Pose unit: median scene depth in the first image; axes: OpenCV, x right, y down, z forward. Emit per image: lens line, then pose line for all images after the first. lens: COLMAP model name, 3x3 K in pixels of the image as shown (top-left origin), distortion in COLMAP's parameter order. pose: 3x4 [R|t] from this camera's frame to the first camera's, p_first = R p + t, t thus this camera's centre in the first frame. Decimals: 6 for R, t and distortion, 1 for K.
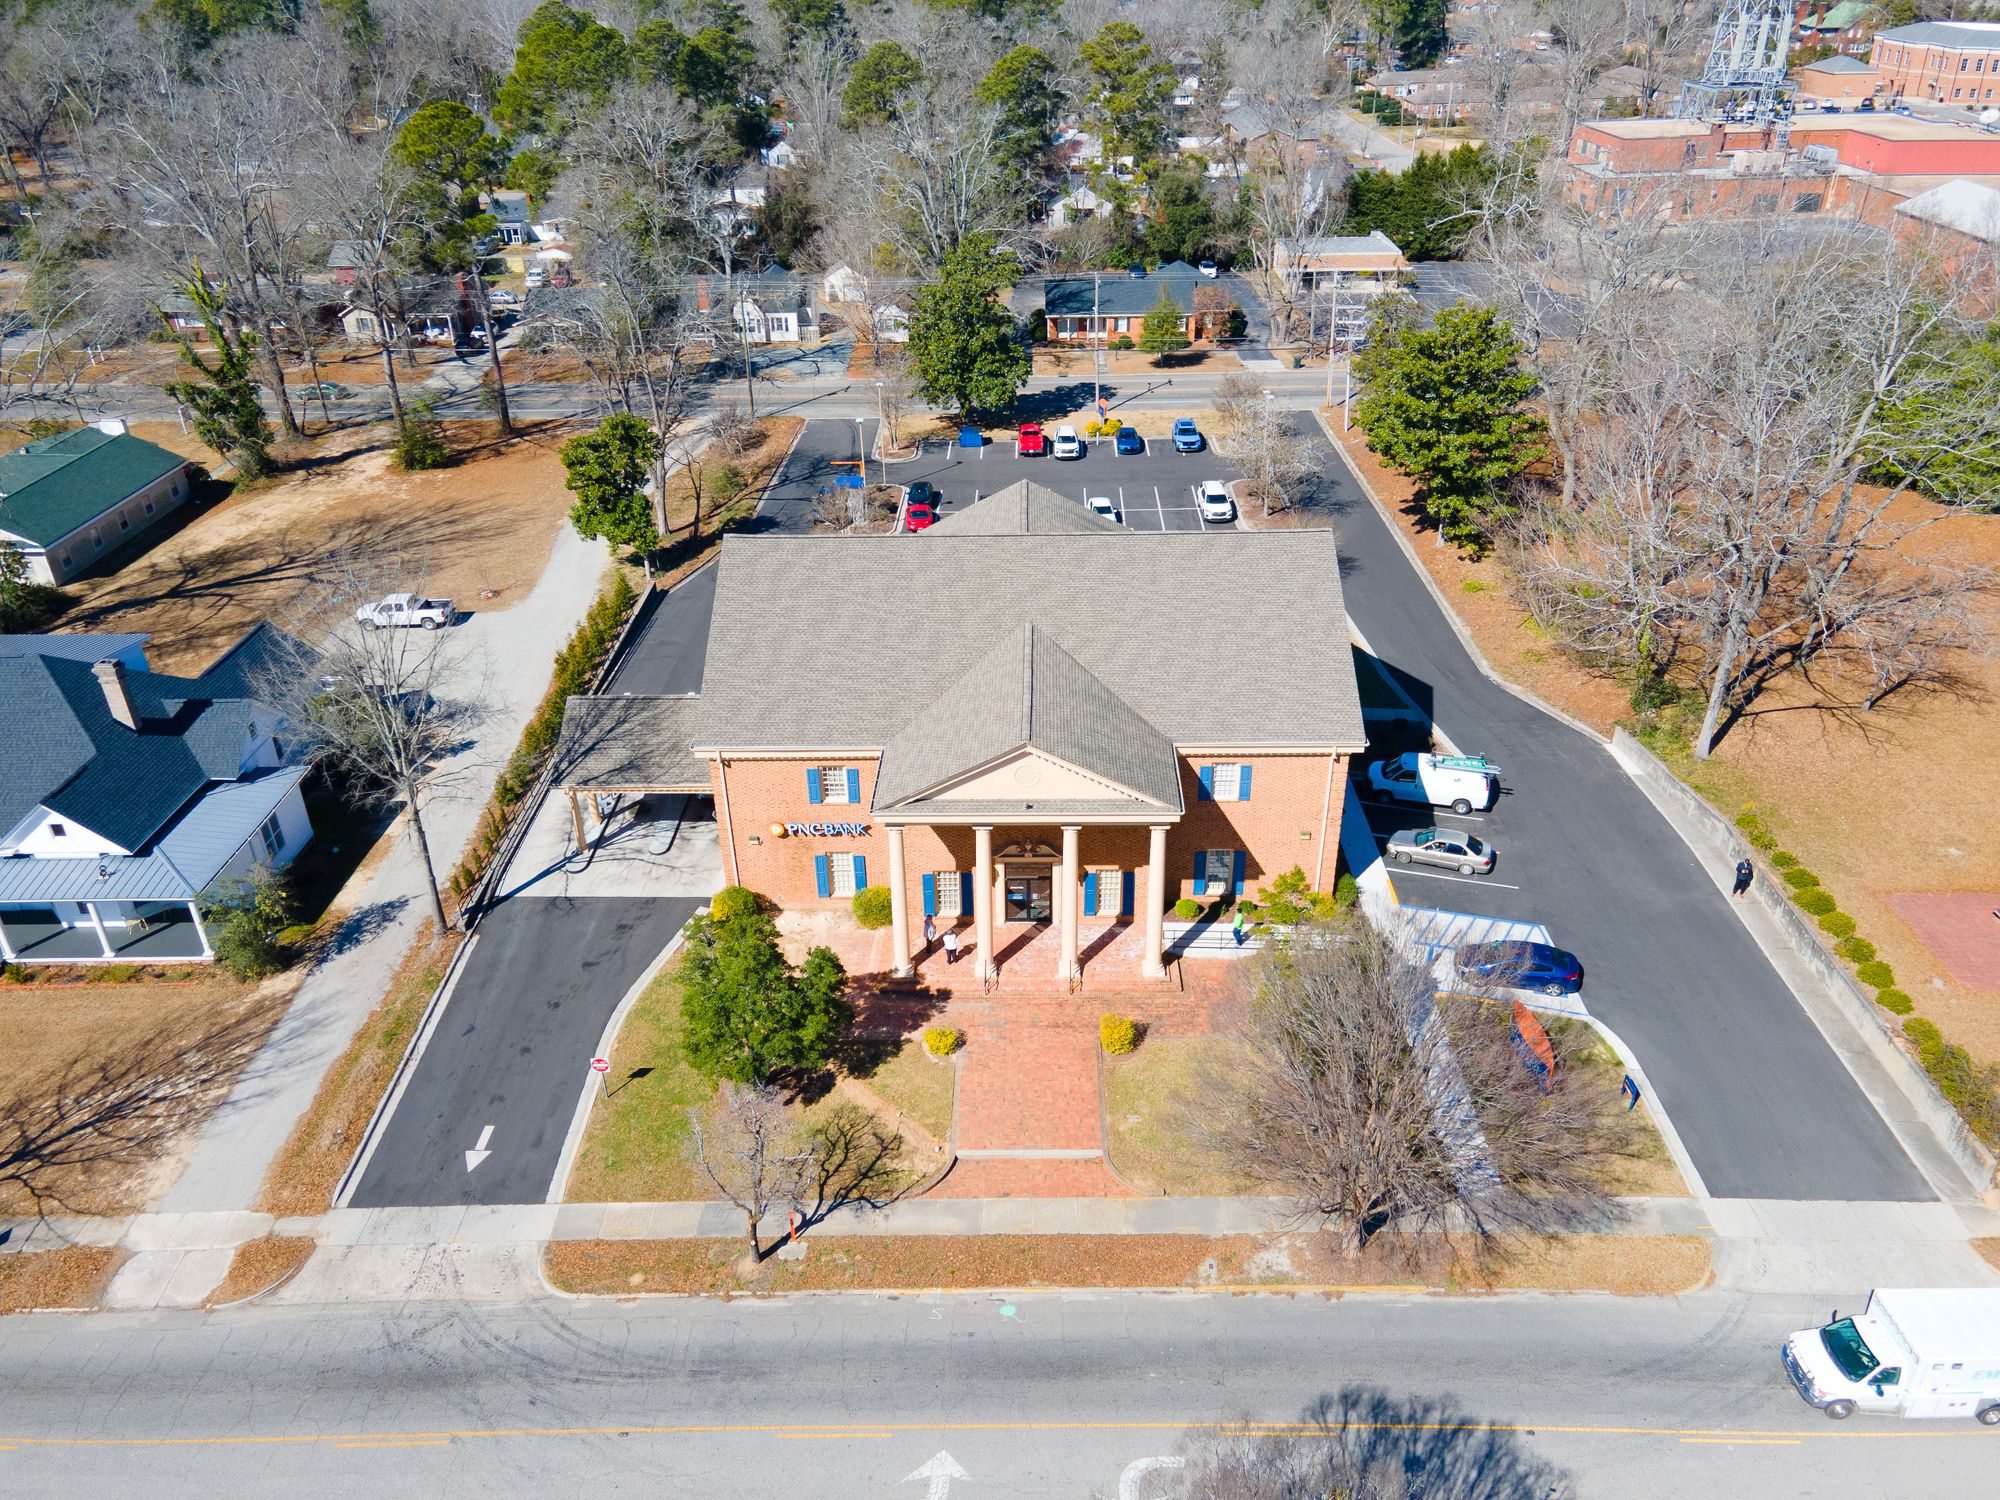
lens RADIAL K [[1413.6, 0, 1000.0], [0, 1413.6, 750.0], [0, 0, 1]] dist [0.031742, -0.000473]
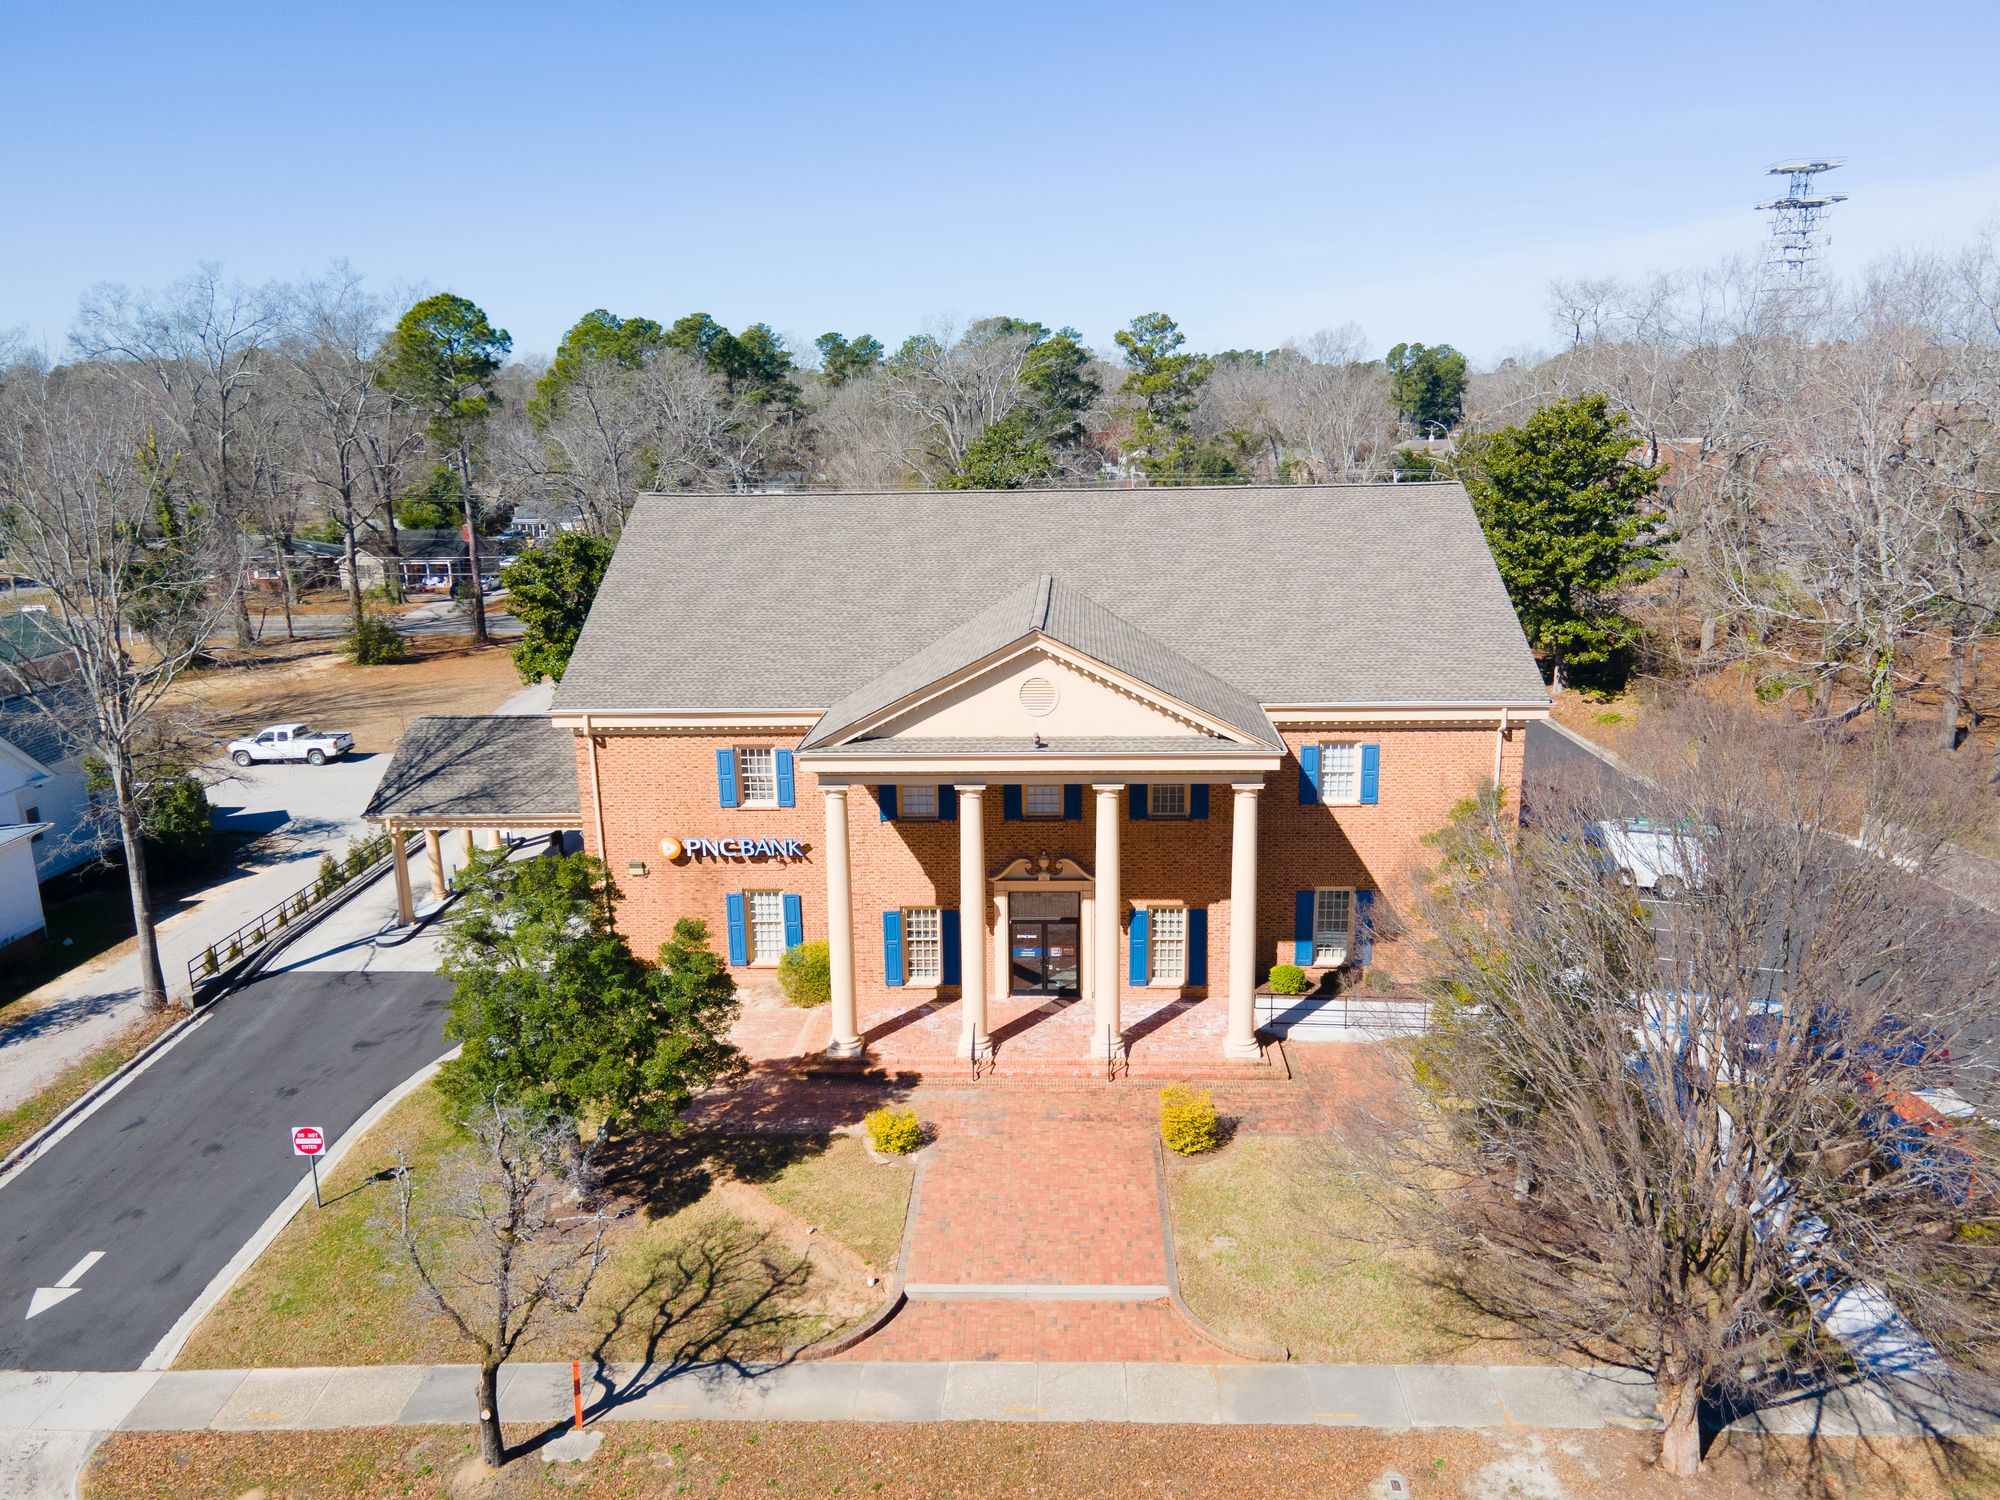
lens RADIAL K [[1438.3, 0, 1000.0], [0, 1438.3, 750.0], [0, 0, 1]] dist [-0.022680, 0.114168]
pose [[0.999631, 0.005187, -0.026666, 0.017205], [-0.012200, 0.962764, -0.270068, 0.198419], [0.024272, 0.270294, 0.962472, 0.343371]]
